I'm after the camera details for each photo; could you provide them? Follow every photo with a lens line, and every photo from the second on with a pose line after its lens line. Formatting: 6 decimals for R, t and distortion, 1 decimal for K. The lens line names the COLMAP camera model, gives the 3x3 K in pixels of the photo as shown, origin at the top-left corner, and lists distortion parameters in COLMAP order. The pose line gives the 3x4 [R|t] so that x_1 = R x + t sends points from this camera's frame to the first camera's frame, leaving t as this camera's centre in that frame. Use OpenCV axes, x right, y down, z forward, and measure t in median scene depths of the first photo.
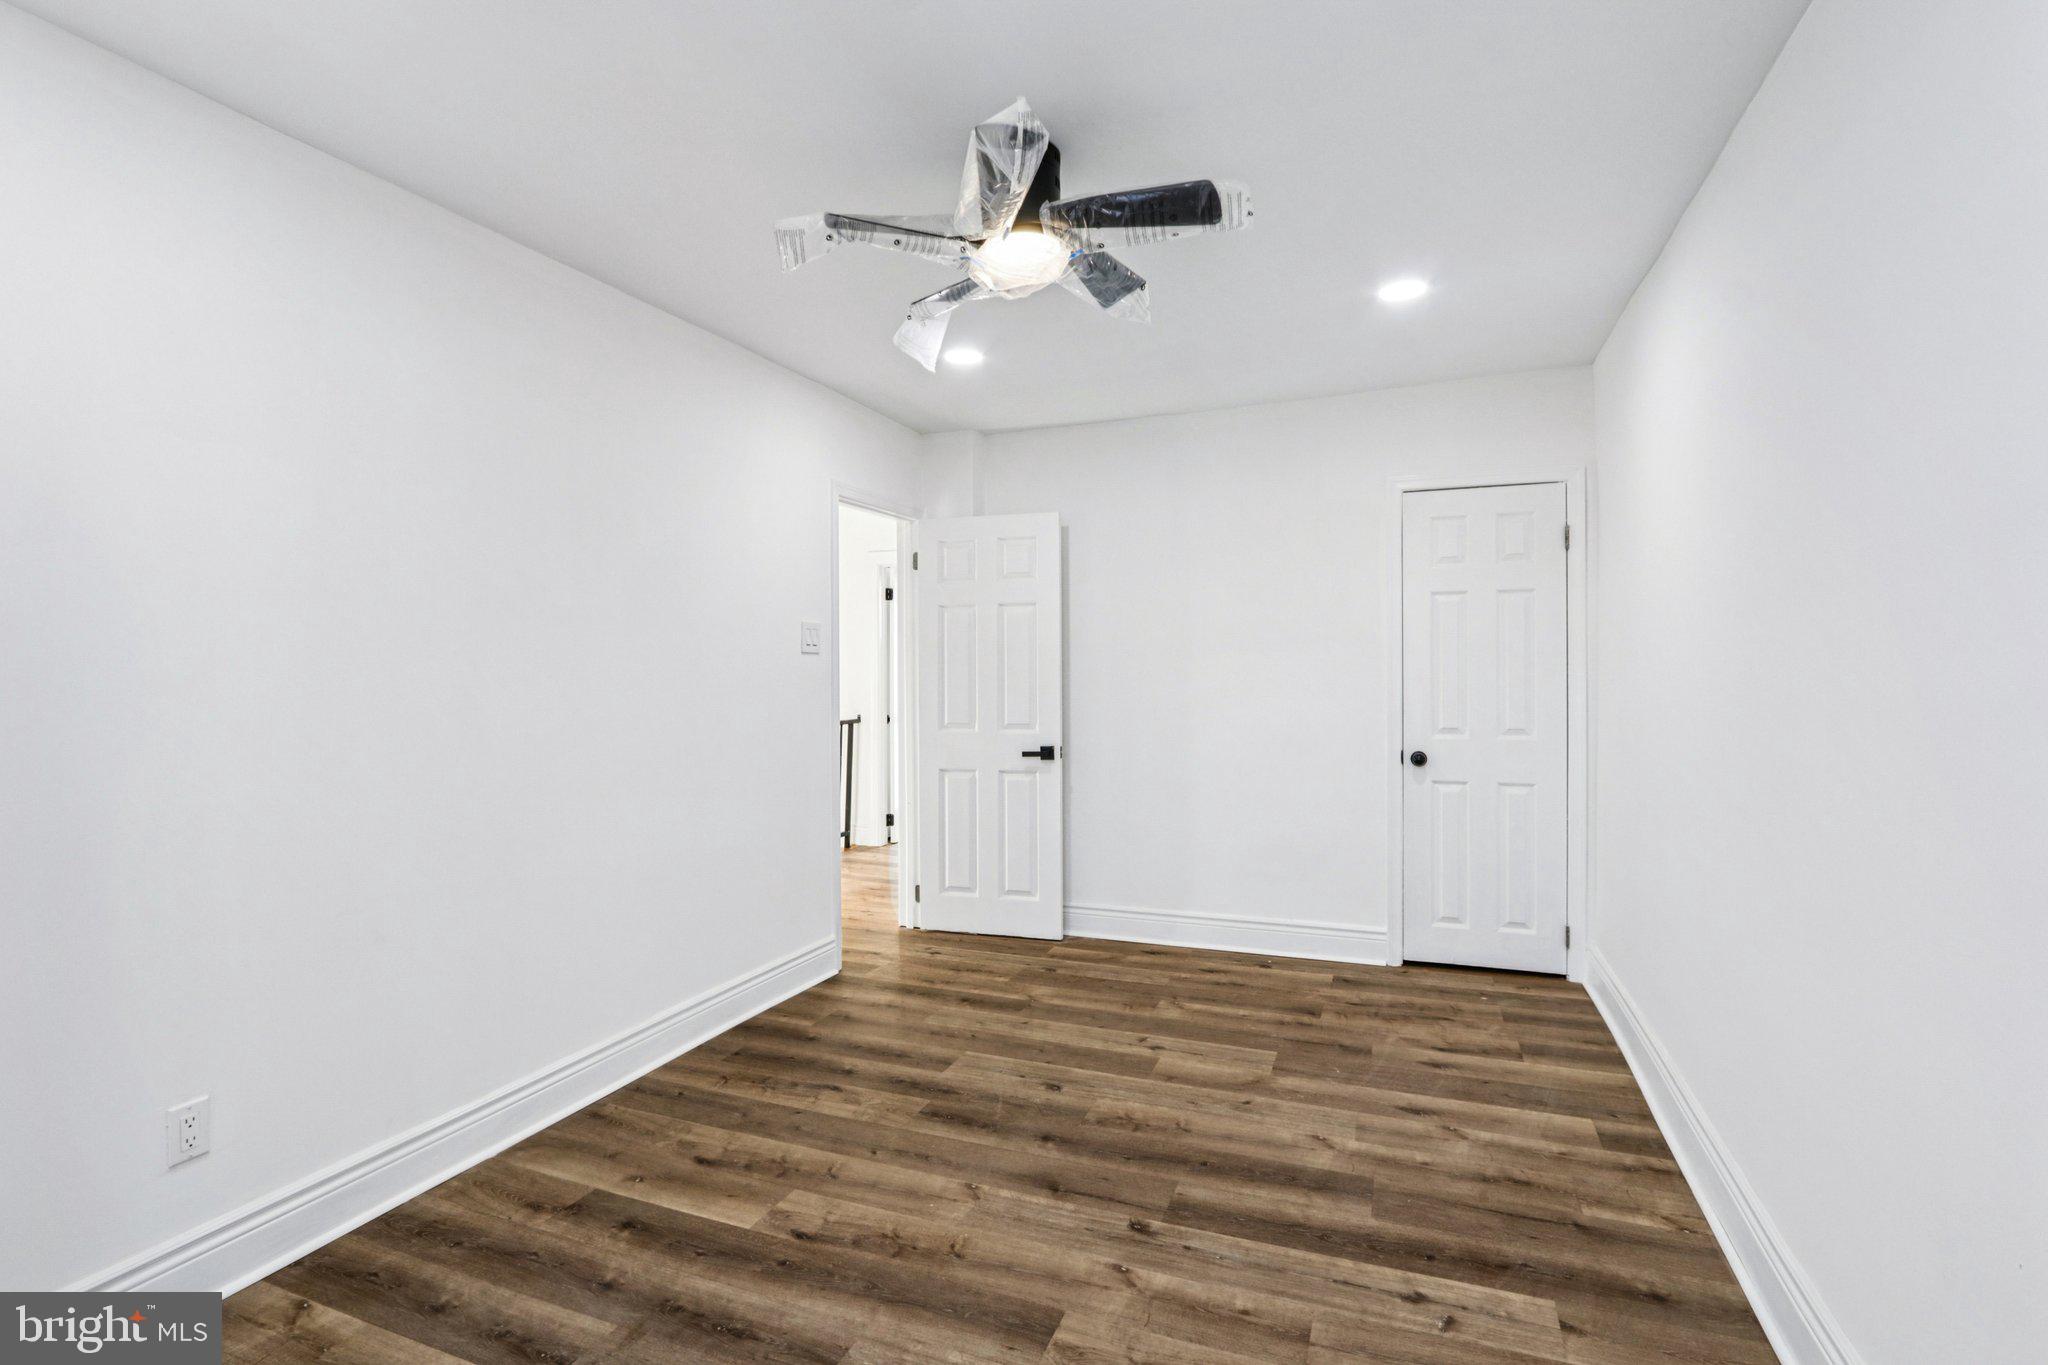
lens RADIAL K [[965.8, 0, 1022.4], [0, 965.8, 675.1], [0, 0, 1]] dist [-0.003779, -0.000488]
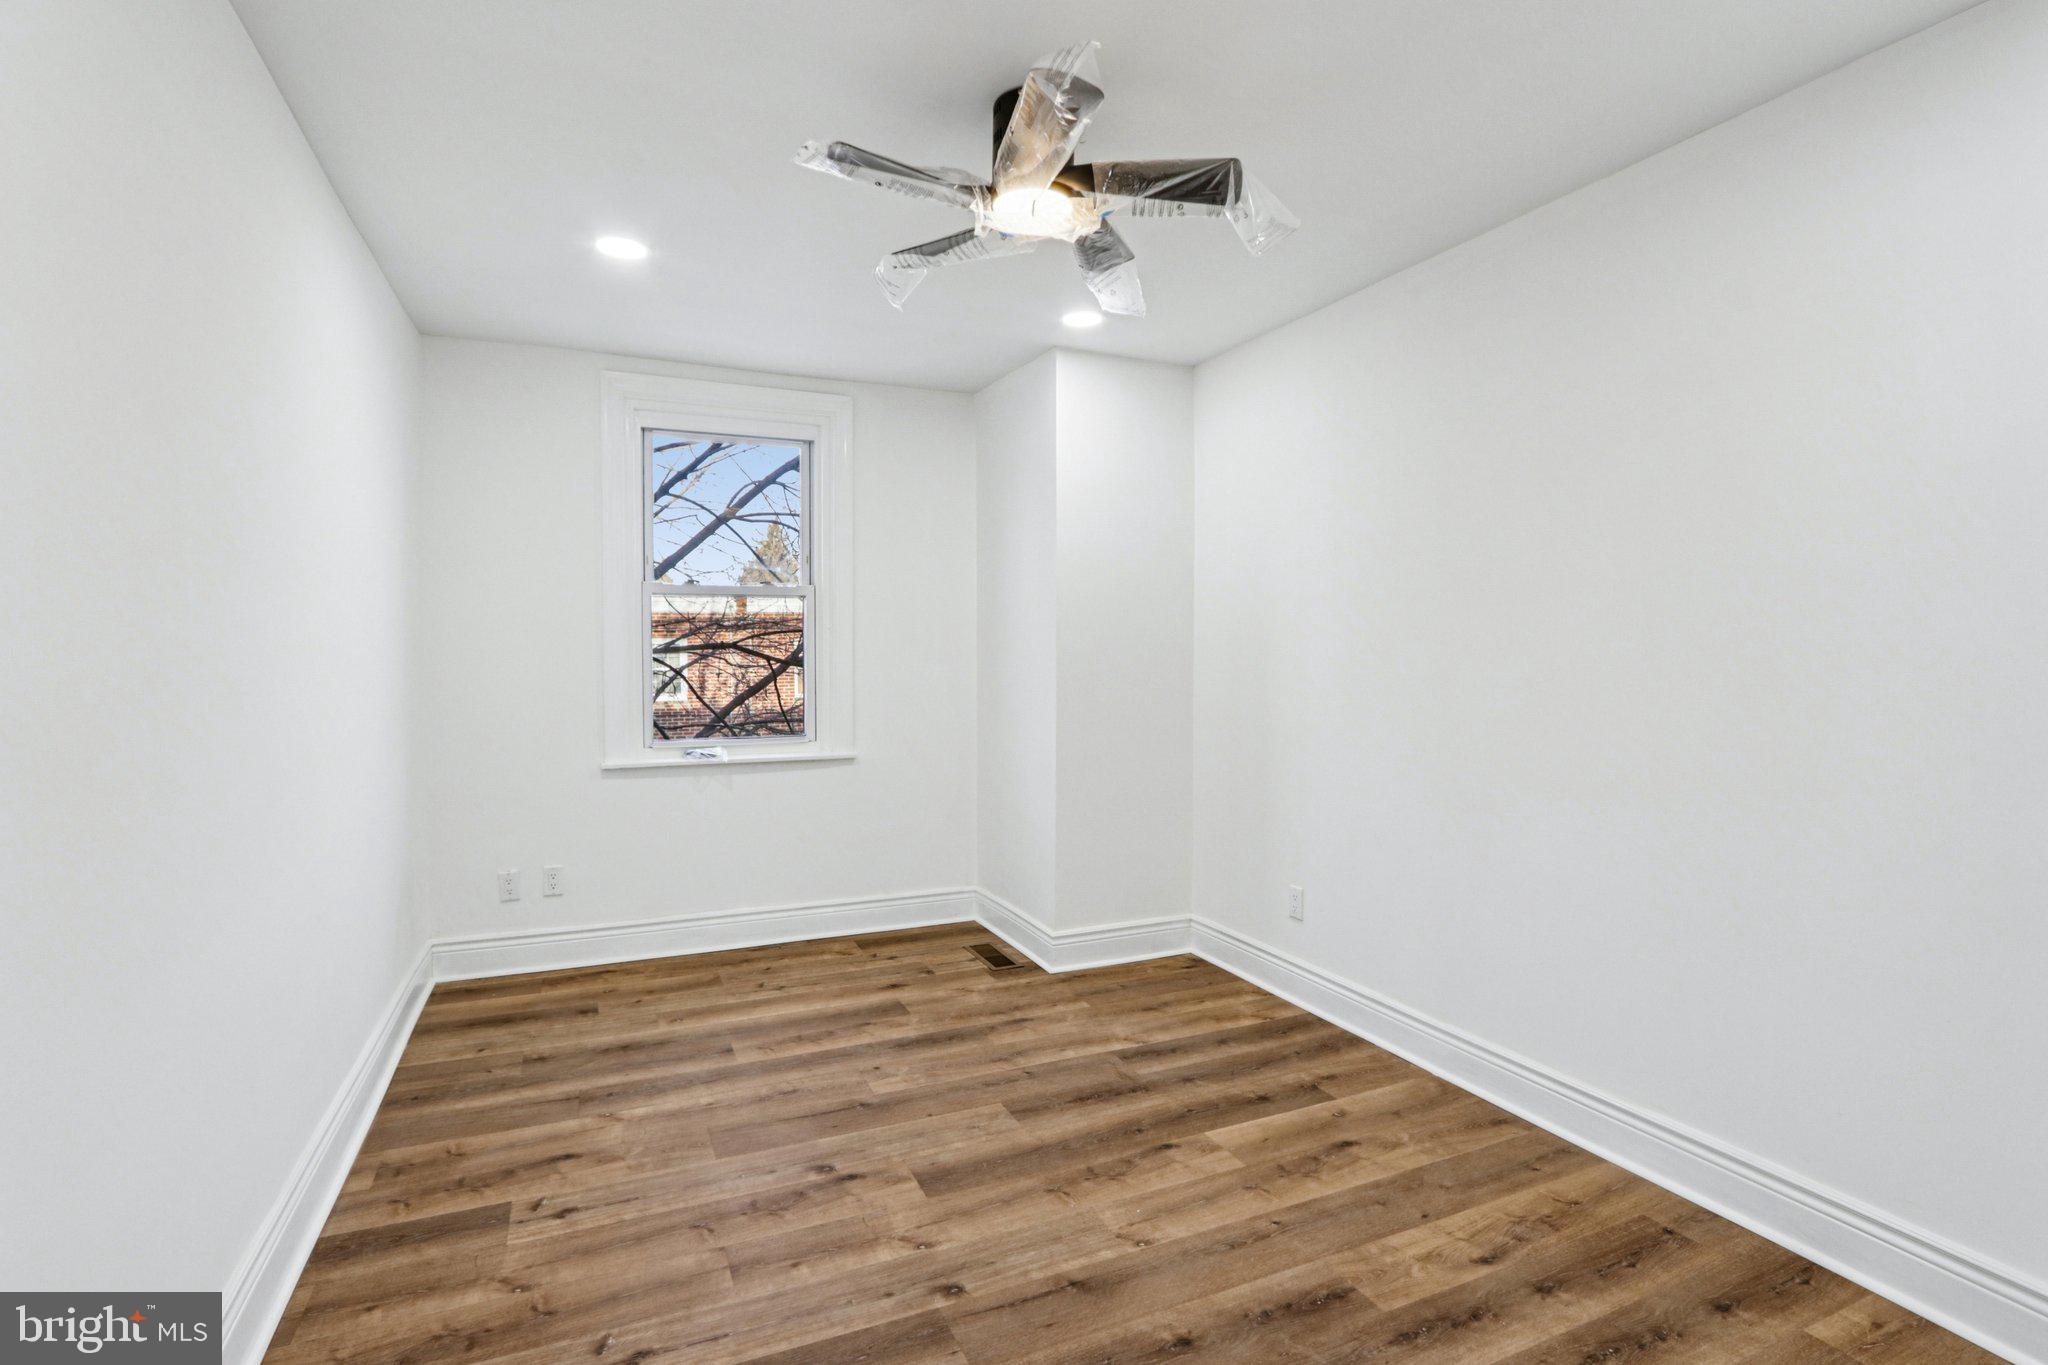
lens RADIAL K [[972.7, 0, 1013.9], [0, 972.7, 645.1], [0, 0, 1]] dist [-0.002368, 0.000070]
pose [[-0.699773, 0.002697, -0.714361, 0.696058], [0.000744, 0.999995, 0.003047, -0.015486], [0.714365, 0.001601, -0.699771, 1.623733]]
